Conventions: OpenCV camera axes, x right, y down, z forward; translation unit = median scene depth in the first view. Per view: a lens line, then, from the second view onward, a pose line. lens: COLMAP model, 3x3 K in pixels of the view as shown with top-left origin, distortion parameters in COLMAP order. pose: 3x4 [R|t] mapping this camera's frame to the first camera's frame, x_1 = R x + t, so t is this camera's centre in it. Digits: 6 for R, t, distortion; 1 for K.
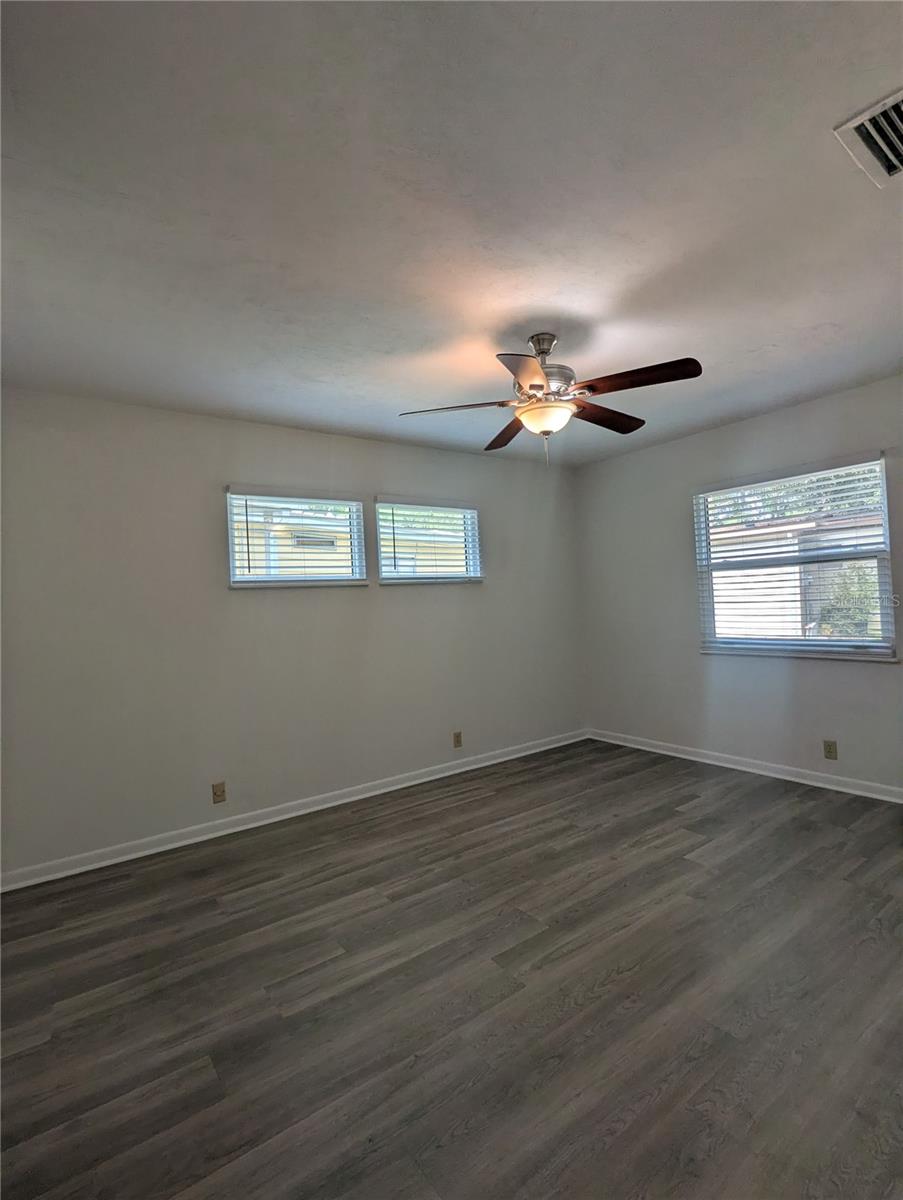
lens RADIAL K [[570.8, 0, 451.1], [0, 570.8, 597.9], [0, 0, 1]] dist [-0.000128, 0.000327]
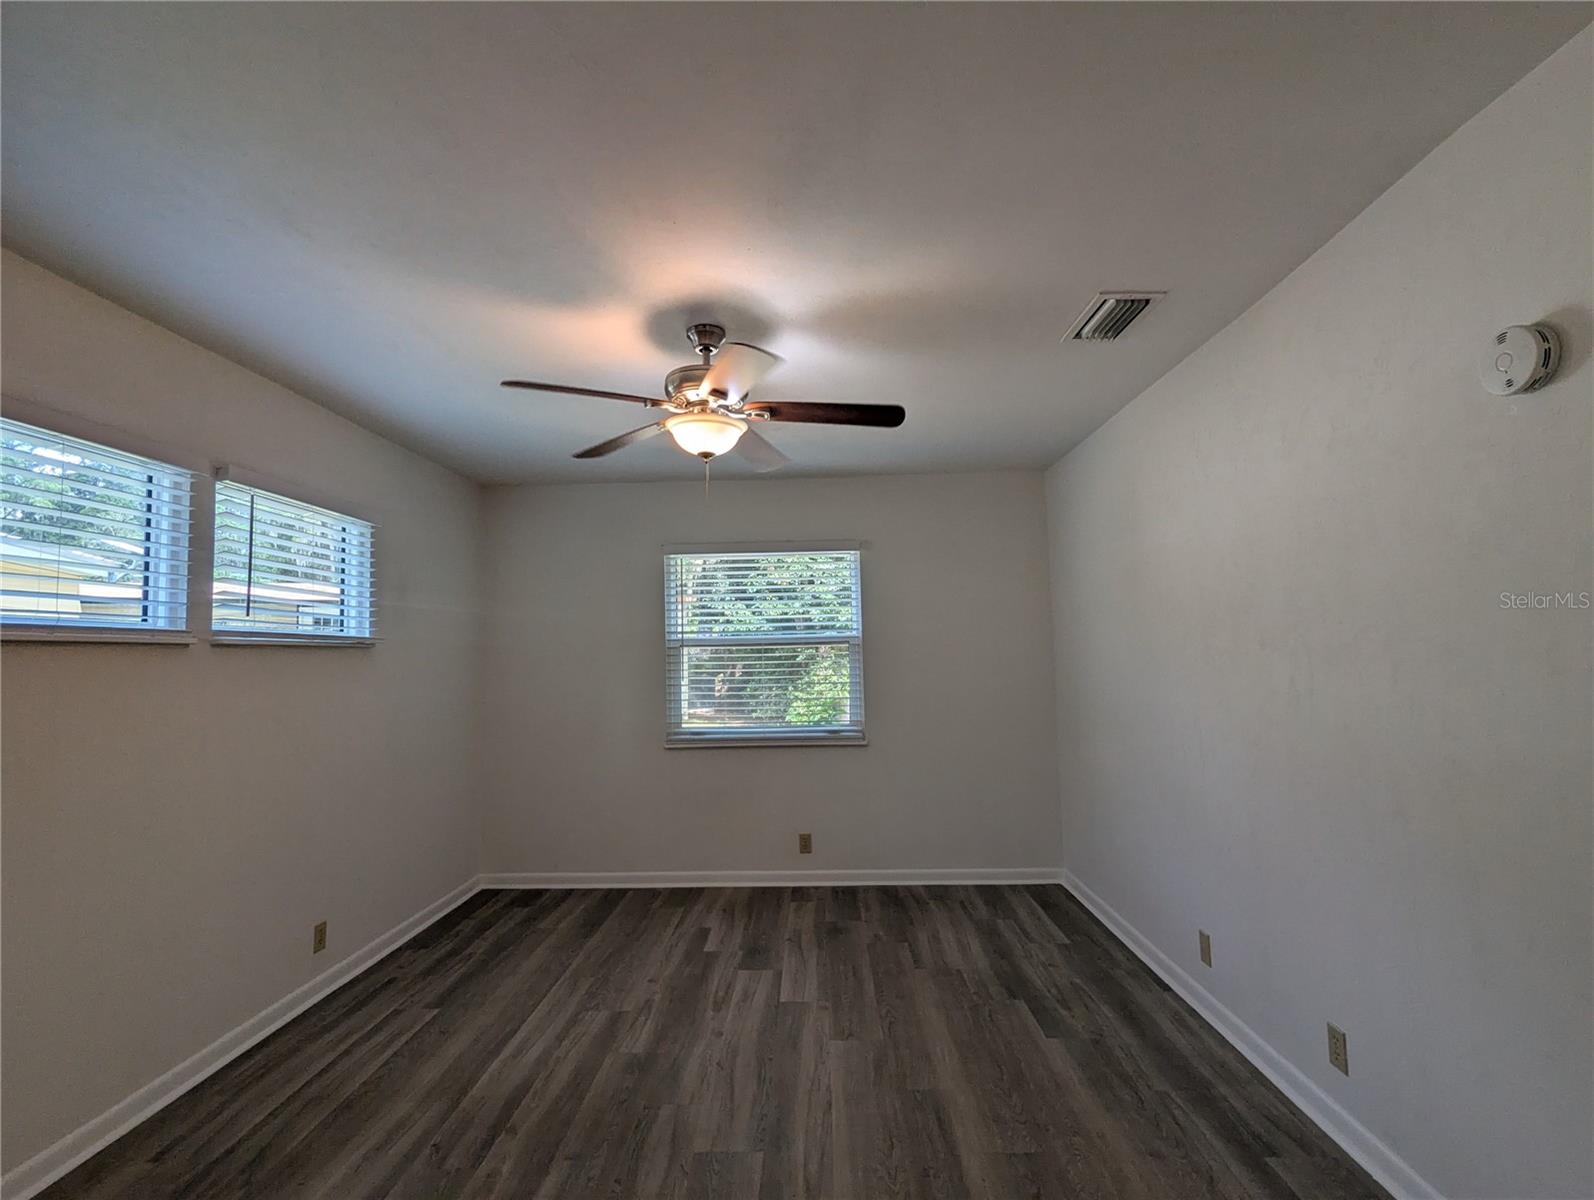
lens RADIAL K [[758.2, 0, 791.4], [0, 758.2, 603.8], [0, 0, 1]] dist [-0.000128, 0.000327]
pose [[0.614634, 0.091800, 0.783452, -0.376509], [-0.014007, 0.994319, -0.105520, 0.004970], [-0.788688, 0.053882, 0.612428, 0.233504]]
